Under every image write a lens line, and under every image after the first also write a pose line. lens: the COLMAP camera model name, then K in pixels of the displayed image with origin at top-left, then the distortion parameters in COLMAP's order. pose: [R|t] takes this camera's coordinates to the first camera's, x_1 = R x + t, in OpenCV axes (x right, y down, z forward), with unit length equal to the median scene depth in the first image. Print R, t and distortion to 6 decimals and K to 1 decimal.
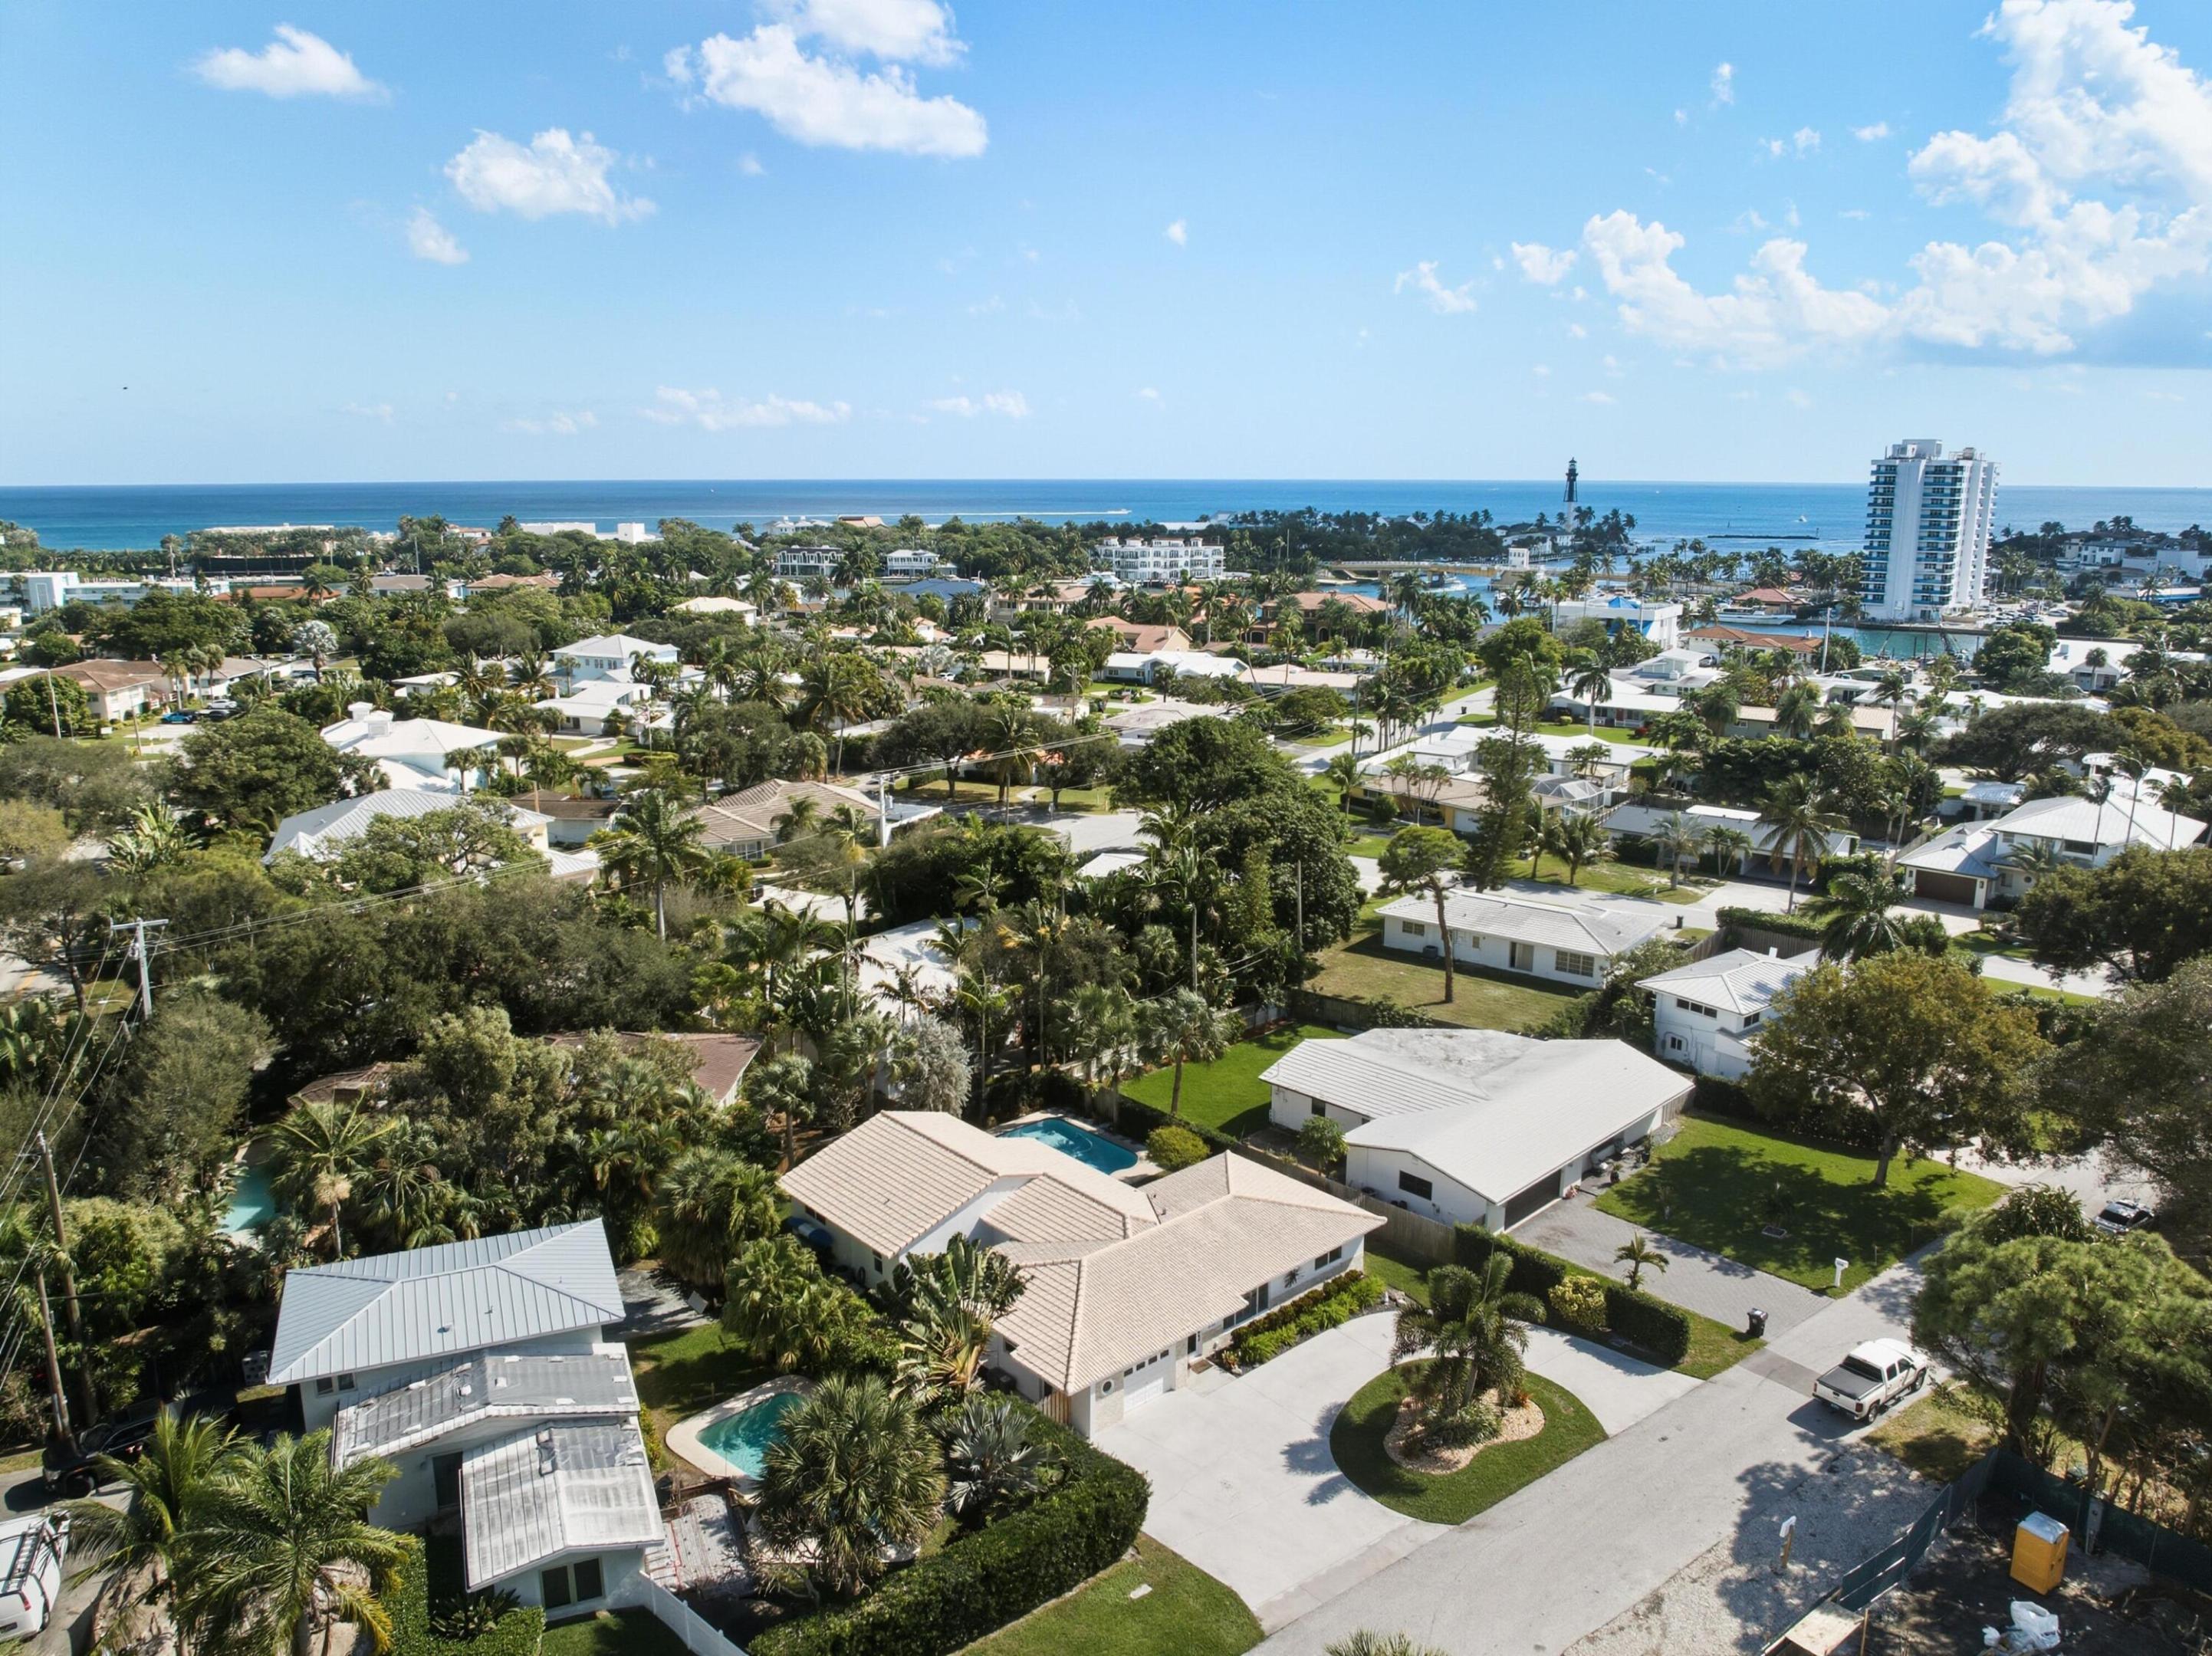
lens RADIAL K [[1558.7, 0, 1107.4], [0, 1558.7, 831.8], [0, 0, 1]] dist [-0.038270, -0.000953]
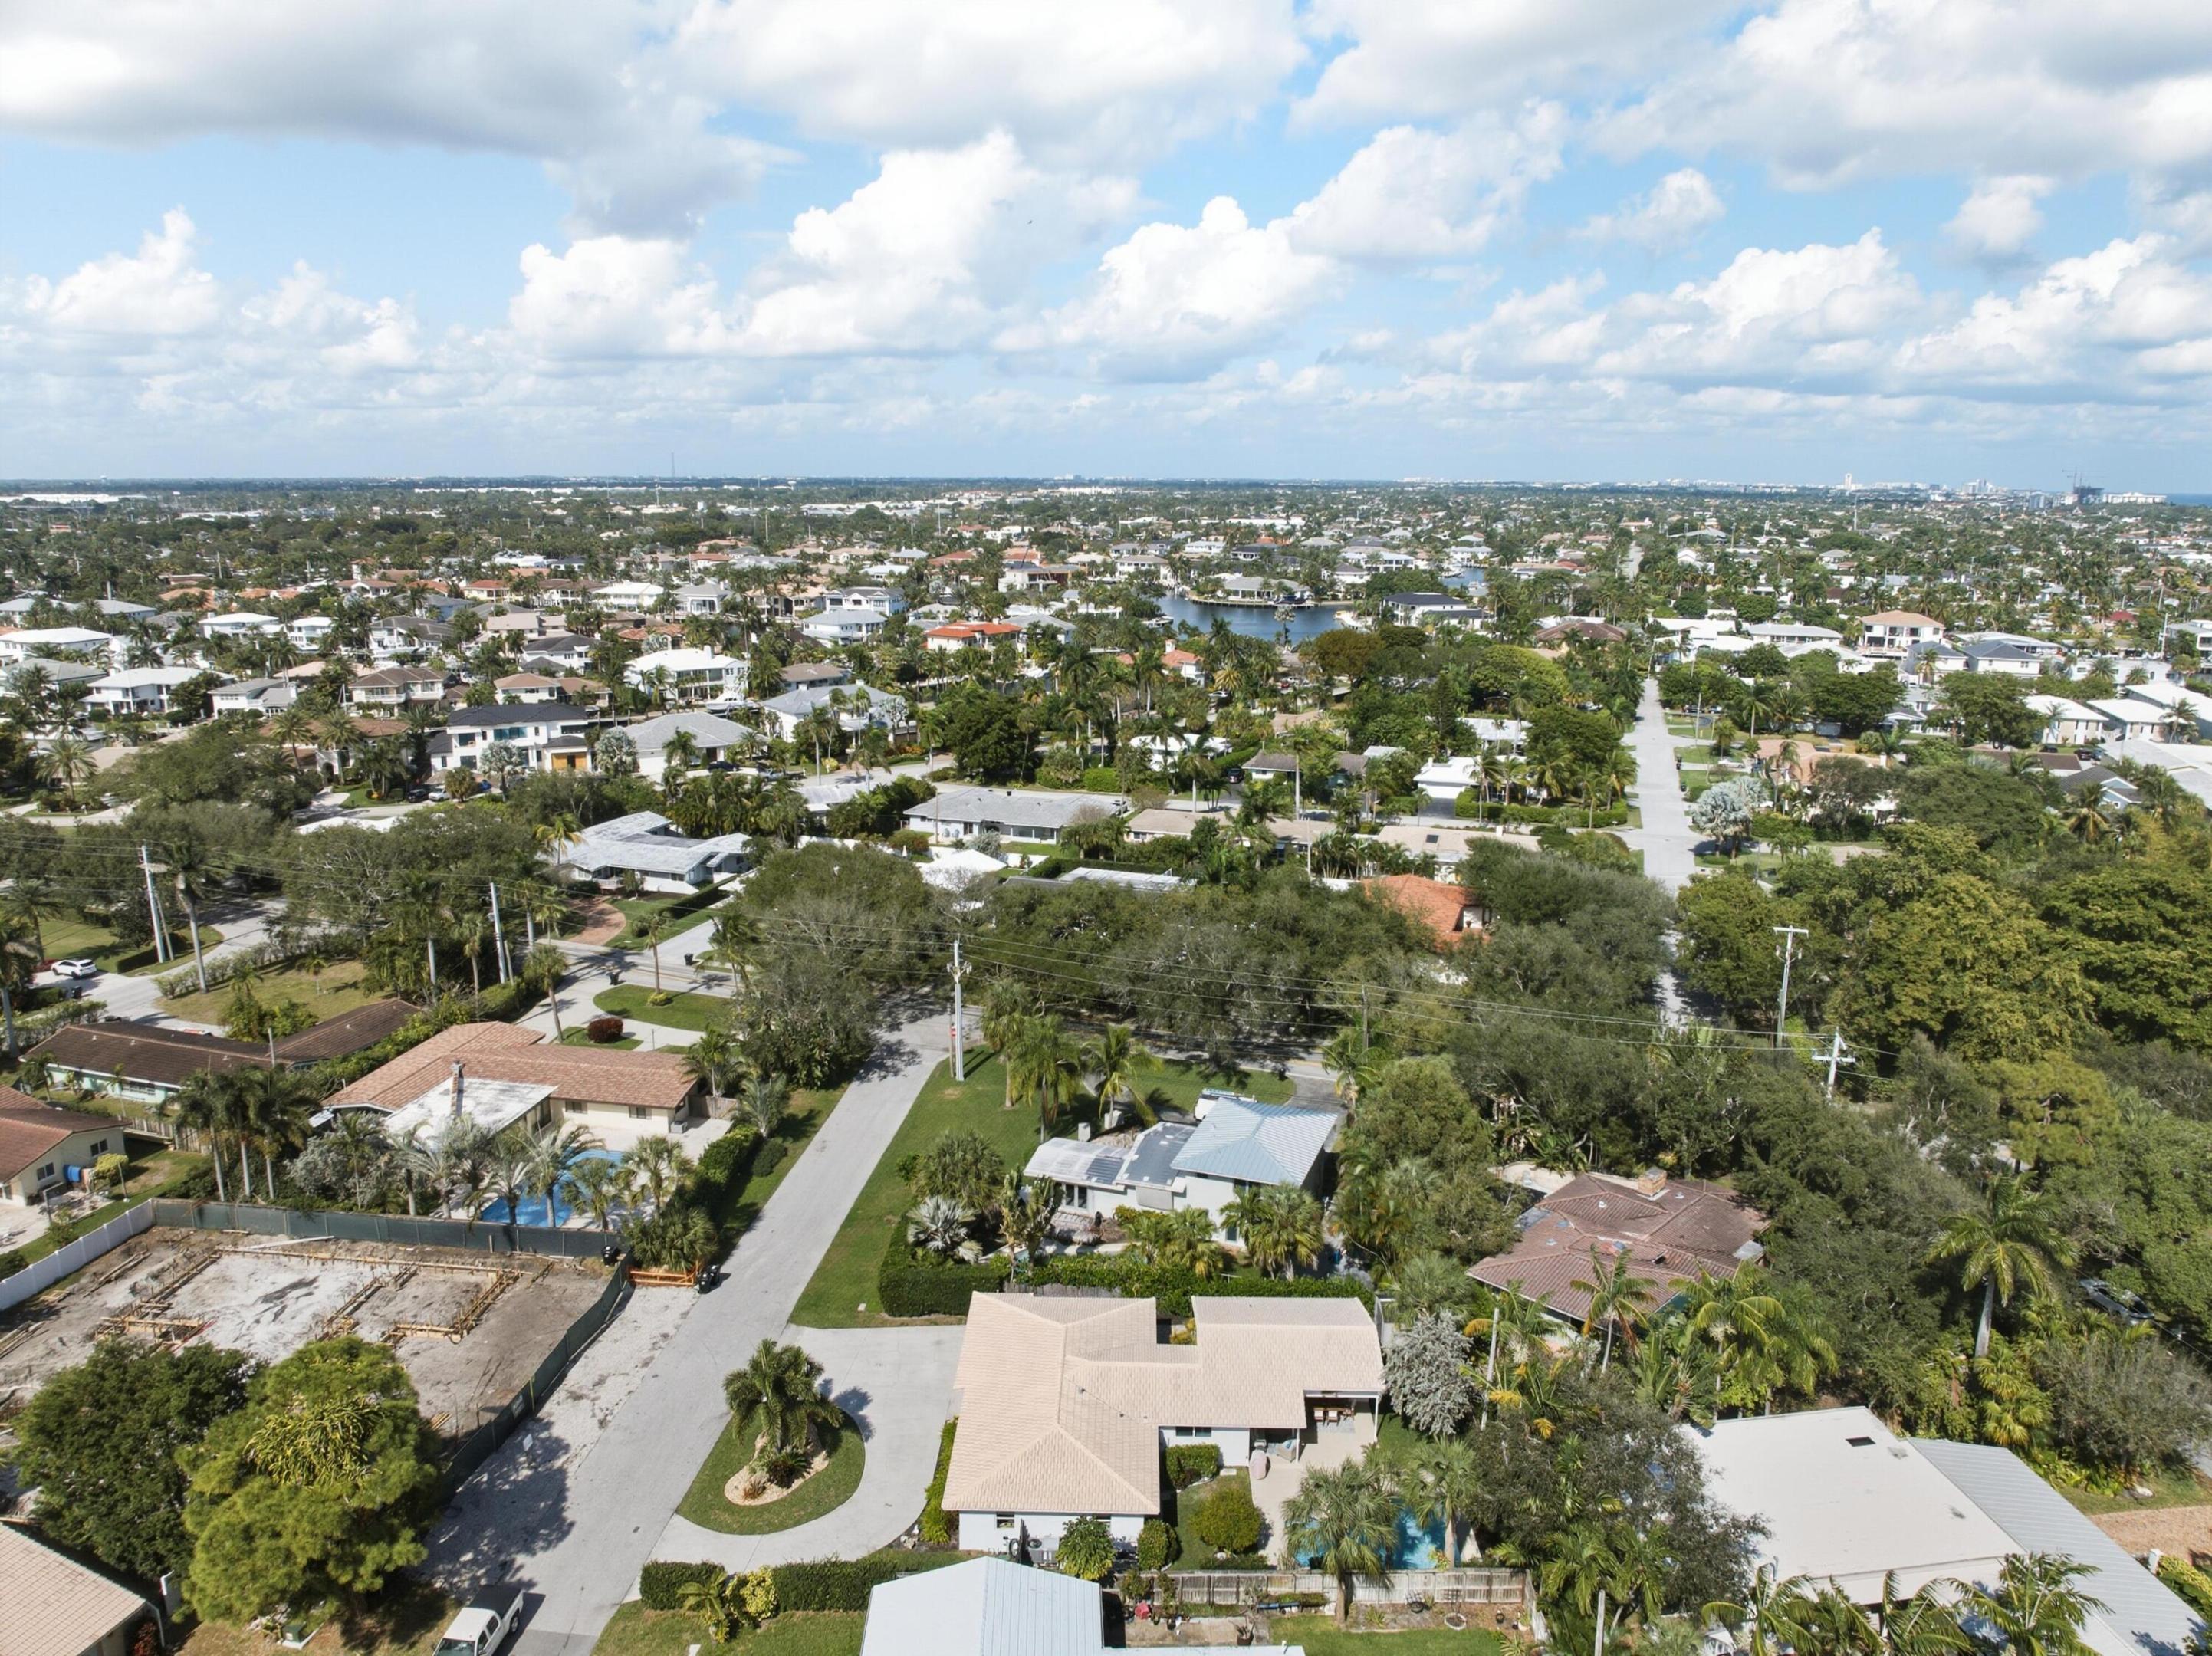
lens RADIAL K [[1558.7, 0, 1101.3], [0, 1558.7, 844.1], [0, 0, 1]] dist [-0.038270, -0.000953]
pose [[-0.682997, 0.166589, -0.711170, 0.591244], [-0.169834, 0.910740, 0.376444, -0.421998], [0.710402, 0.377891, -0.593740, 1.183983]]
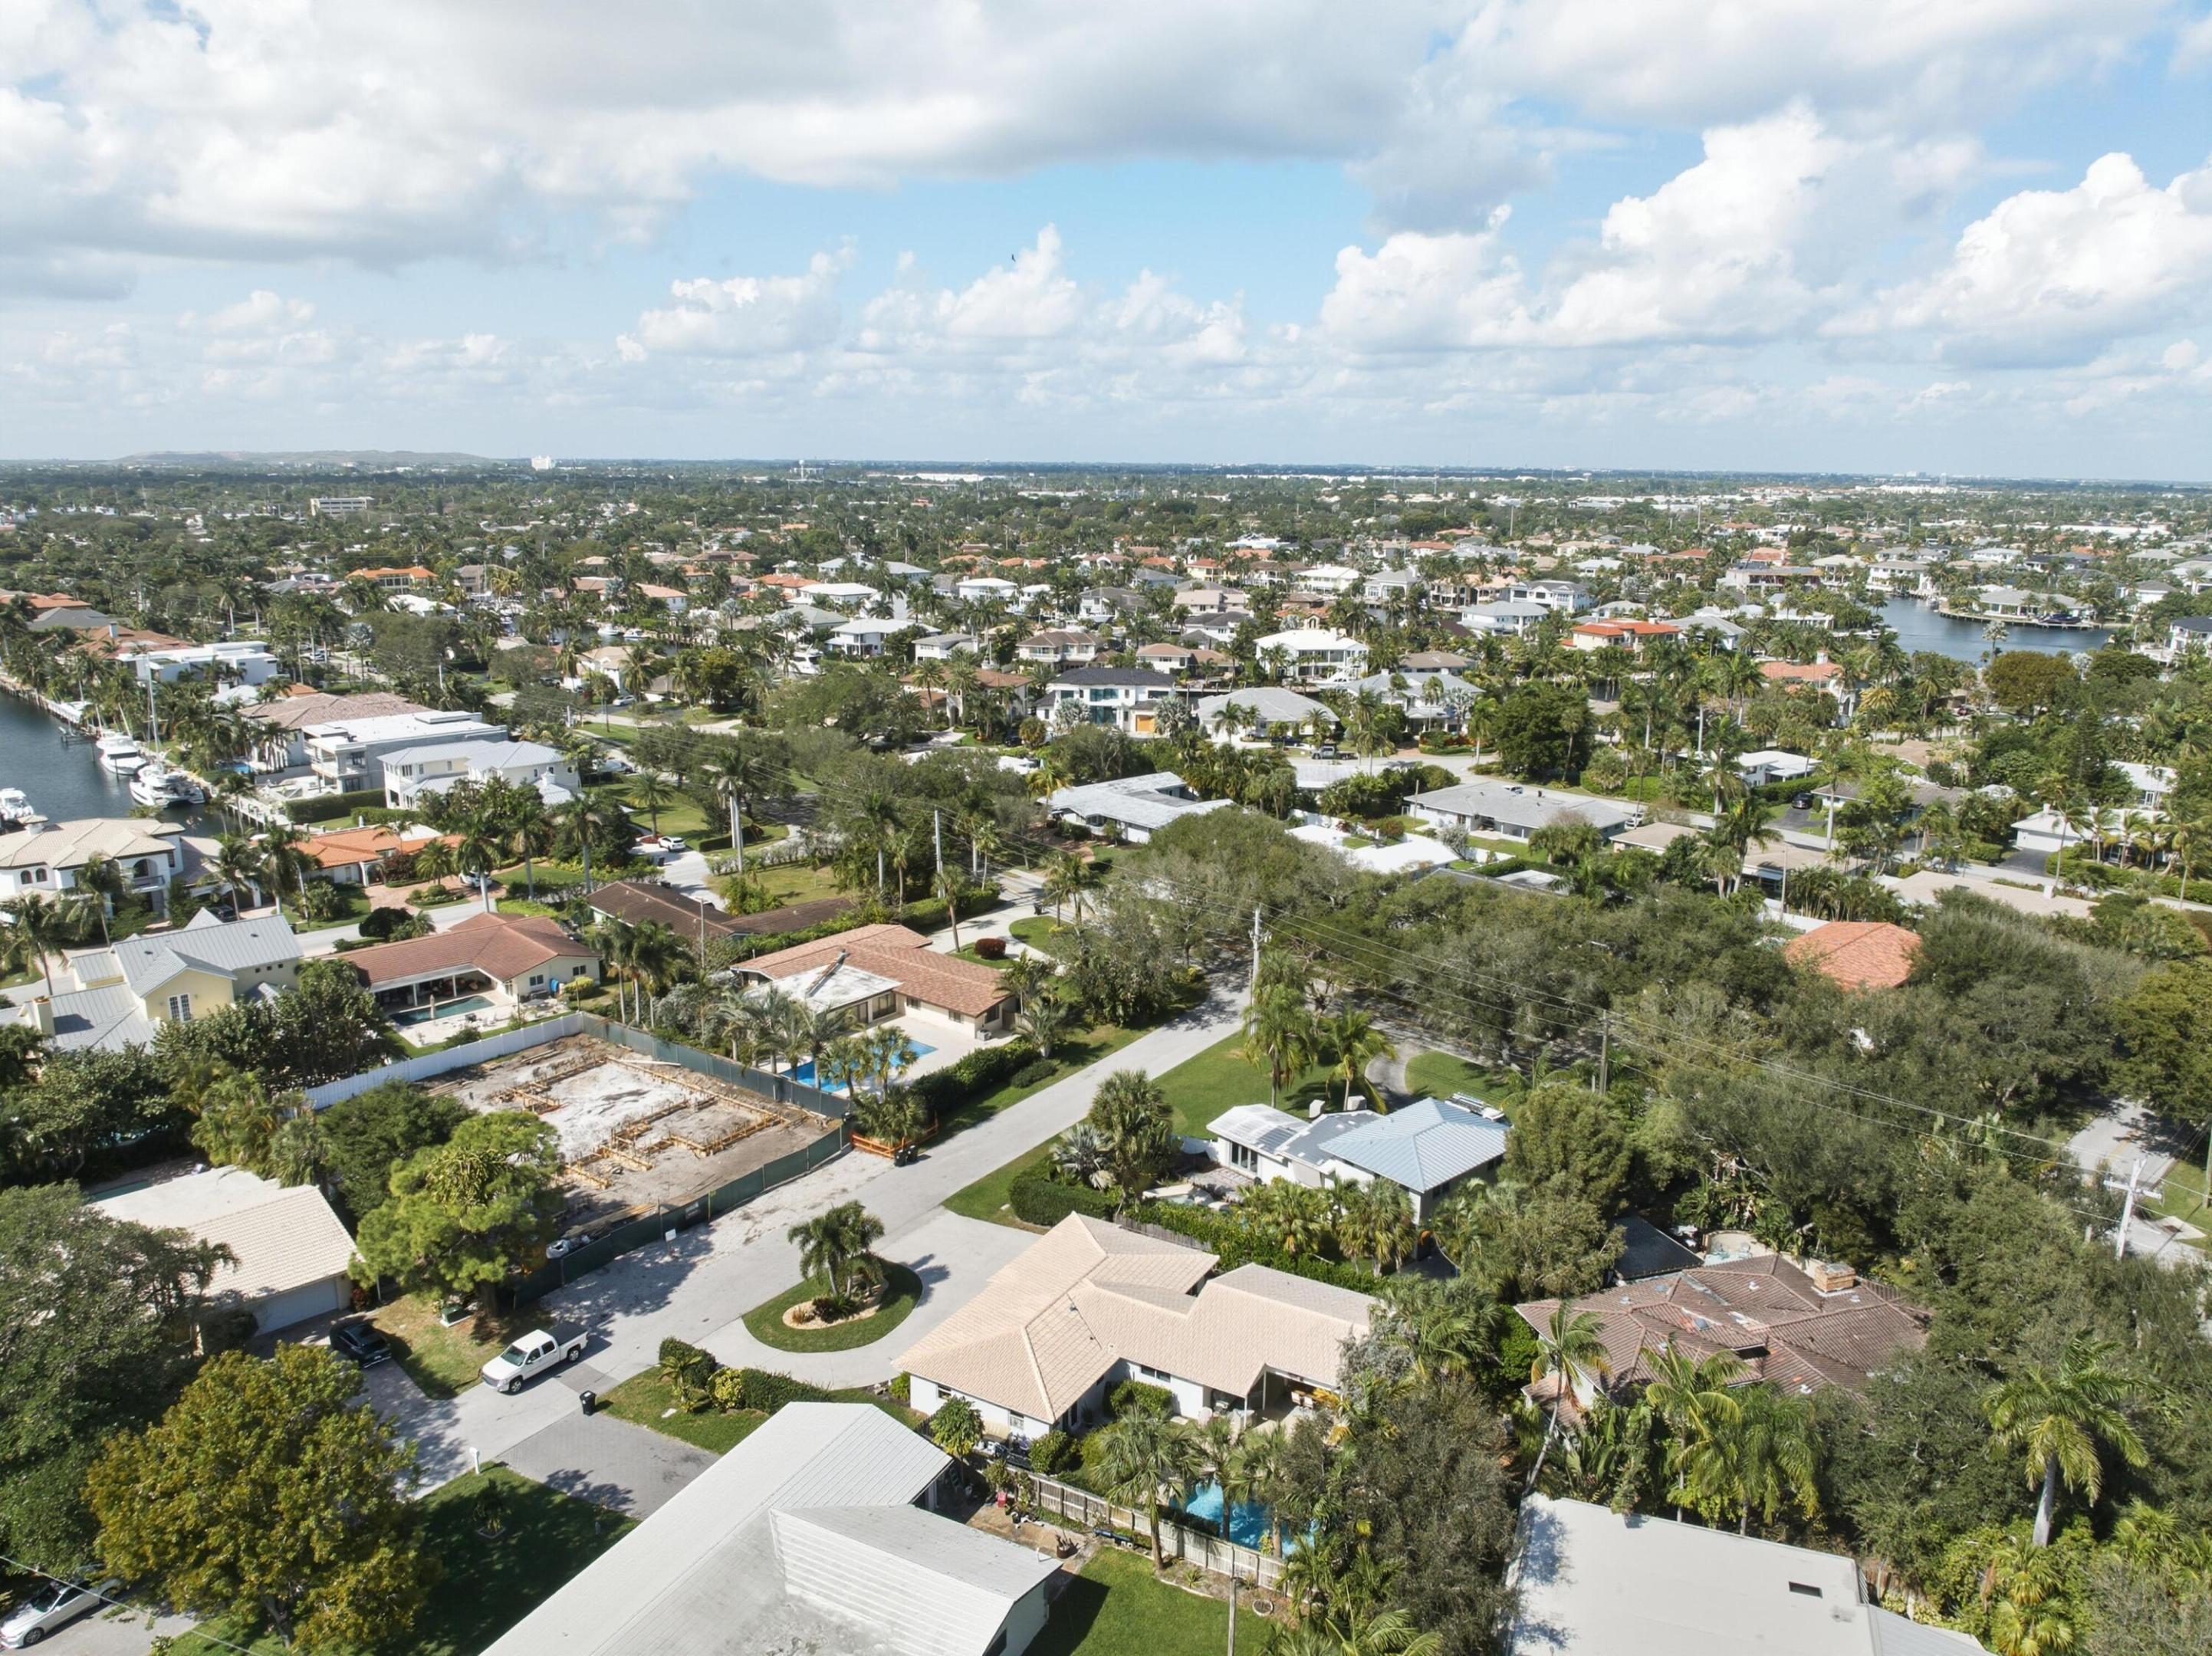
lens RADIAL K [[1558.7, 0, 1092.8], [0, 1558.7, 819.2], [0, 0, 1]] dist [-0.038270, -0.000953]
pose [[-0.949374, 0.063356, -0.307694, 0.288385], [-0.079111, 0.899671, 0.429341, -0.483684], [0.304024, 0.431947, -0.849112, 1.449181]]
